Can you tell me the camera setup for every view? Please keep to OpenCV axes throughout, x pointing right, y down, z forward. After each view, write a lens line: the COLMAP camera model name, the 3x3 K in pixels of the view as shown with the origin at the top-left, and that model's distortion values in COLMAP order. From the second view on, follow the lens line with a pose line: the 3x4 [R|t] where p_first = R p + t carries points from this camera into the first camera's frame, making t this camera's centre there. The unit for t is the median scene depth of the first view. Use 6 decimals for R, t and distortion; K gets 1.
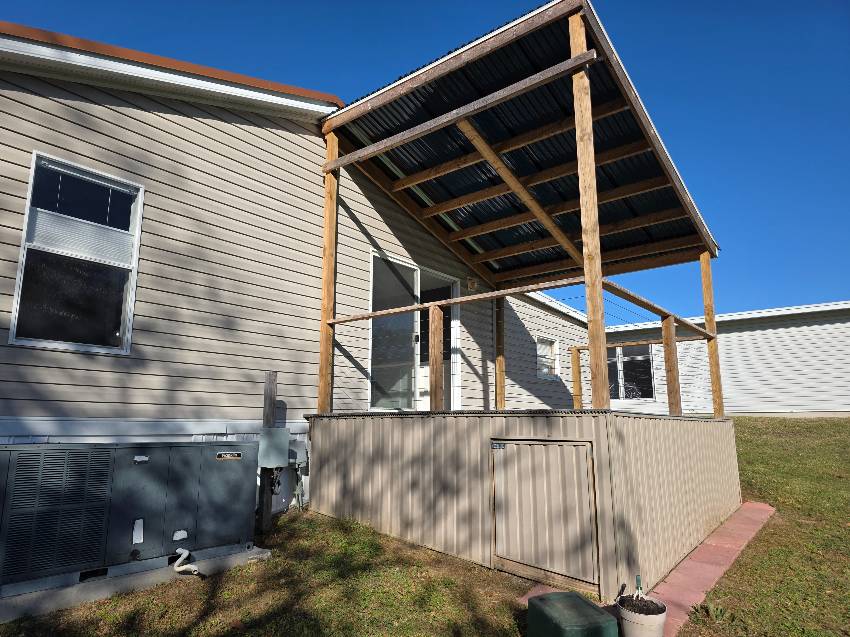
lens RADIAL K [[580.9, 0, 425.0], [0, 580.9, 318.5], [0, 0, 1]] dist [0.012533, -0.004865]
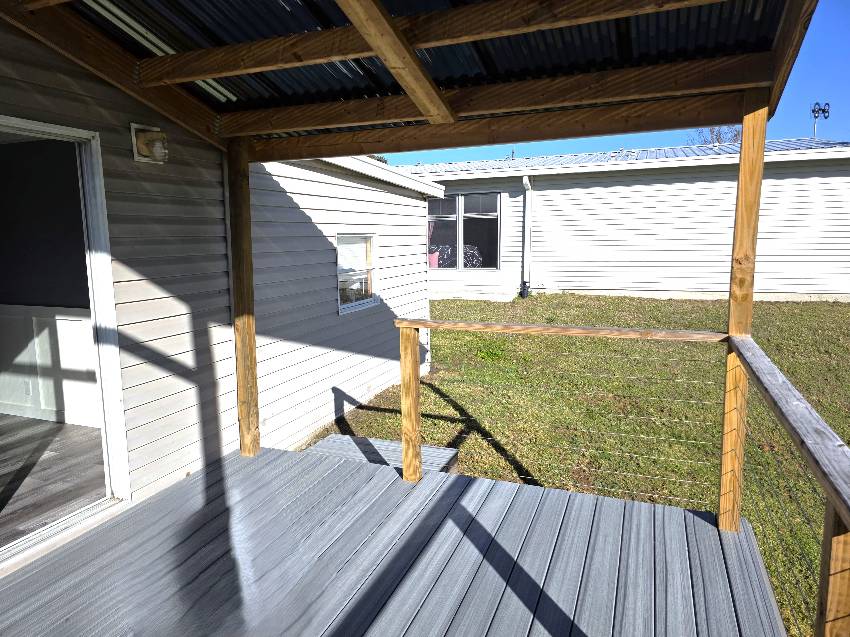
lens RADIAL K [[580.9, 0, 425.0], [0, 580.9, 318.5], [0, 0, 1]] dist [0.012533, -0.004865]
pose [[0.958454, -0.040587, 0.282345, 0.135556], [-0.050239, 0.950333, 0.307152, -0.074125], [-0.280789, -0.308576, 0.908812, 0.553667]]
